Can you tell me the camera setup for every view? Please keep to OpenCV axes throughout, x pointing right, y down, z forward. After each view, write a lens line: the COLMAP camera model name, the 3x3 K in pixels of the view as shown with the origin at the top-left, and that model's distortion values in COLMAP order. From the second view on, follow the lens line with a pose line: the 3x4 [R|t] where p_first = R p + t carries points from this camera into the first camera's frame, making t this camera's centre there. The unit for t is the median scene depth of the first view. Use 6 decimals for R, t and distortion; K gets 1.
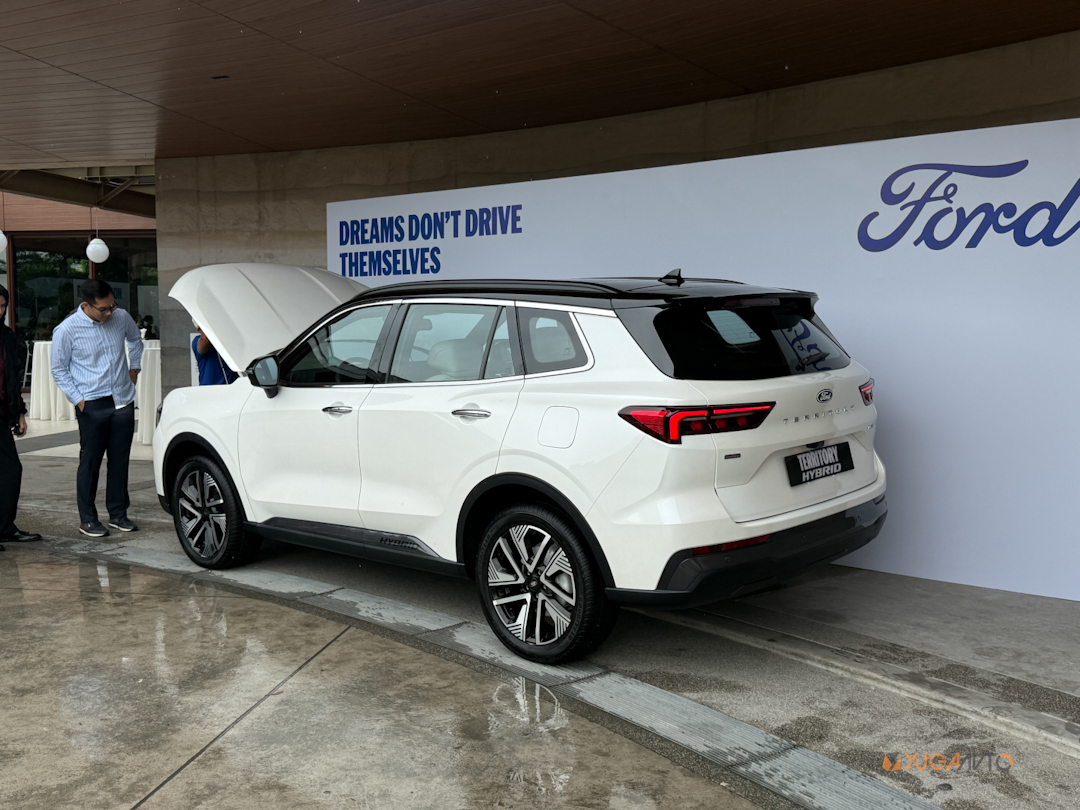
lens RADIAL K [[1070.5, 0, 540.0], [0, 1070.5, 405.0], [0, 0, 1]] dist [0.174896, -0.438661]
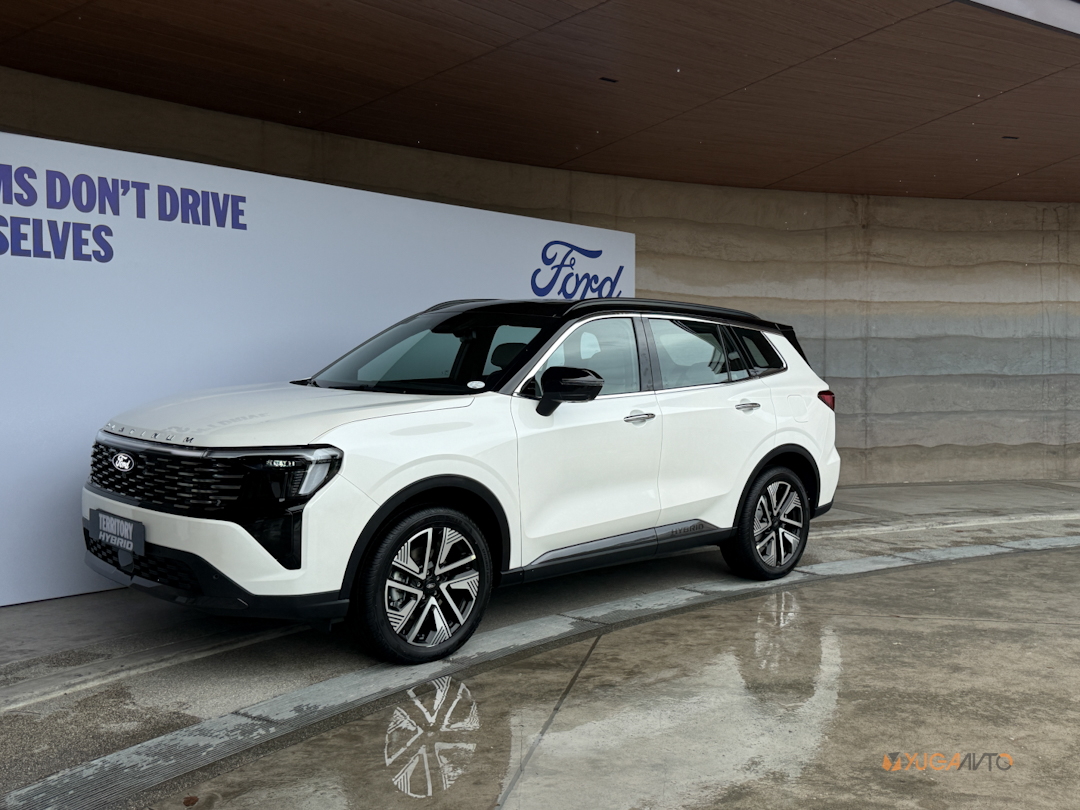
lens RADIAL K [[1070.5, 0, 540.0], [0, 1070.5, 405.0], [0, 0, 1]] dist [0.174896, -0.438661]
pose [[0.043198, -0.031206, 0.998579, -1.005783], [0.073829, 0.996879, 0.027959, -0.035676], [-0.996335, 0.072516, 0.045367, 0.868538]]
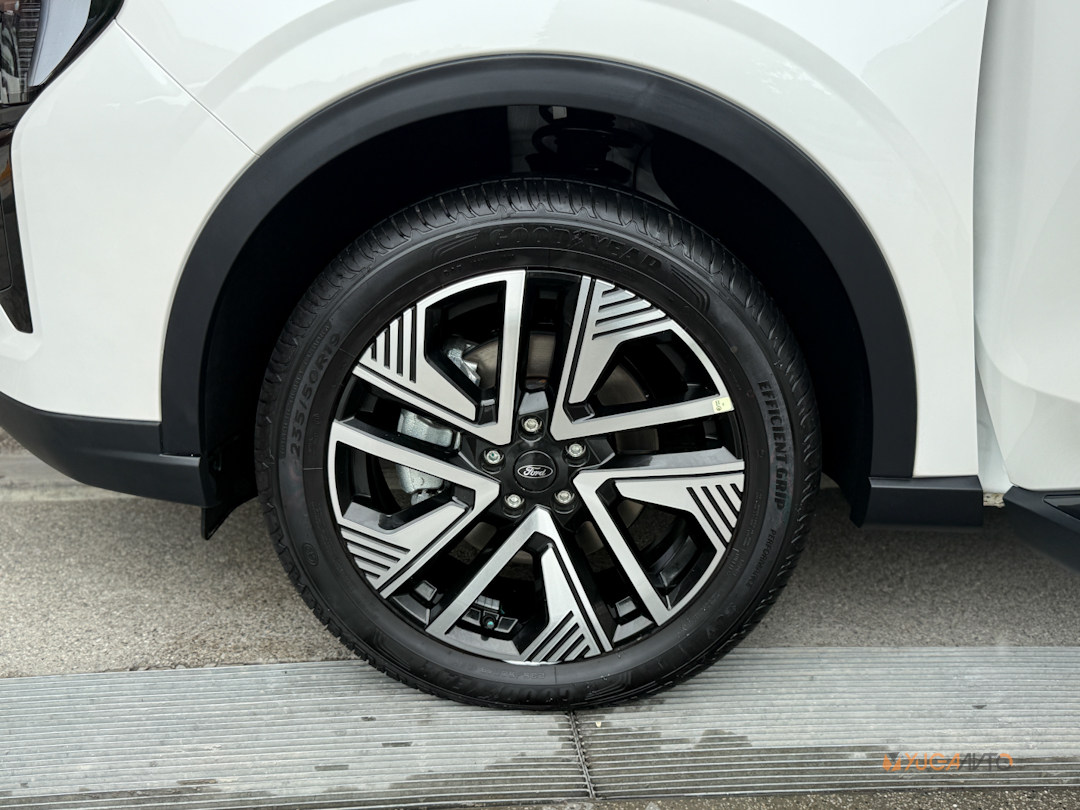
lens RADIAL K [[1070.5, 0, 540.0], [0, 1070.5, 405.0], [0, 0, 1]] dist [0.174896, -0.438661]
pose [[0.756466, -0.159464, 0.634295, -0.429289], [0.032650, 0.977820, 0.206888, 0.043402], [-0.653218, -0.135794, 0.744894, 0.830600]]
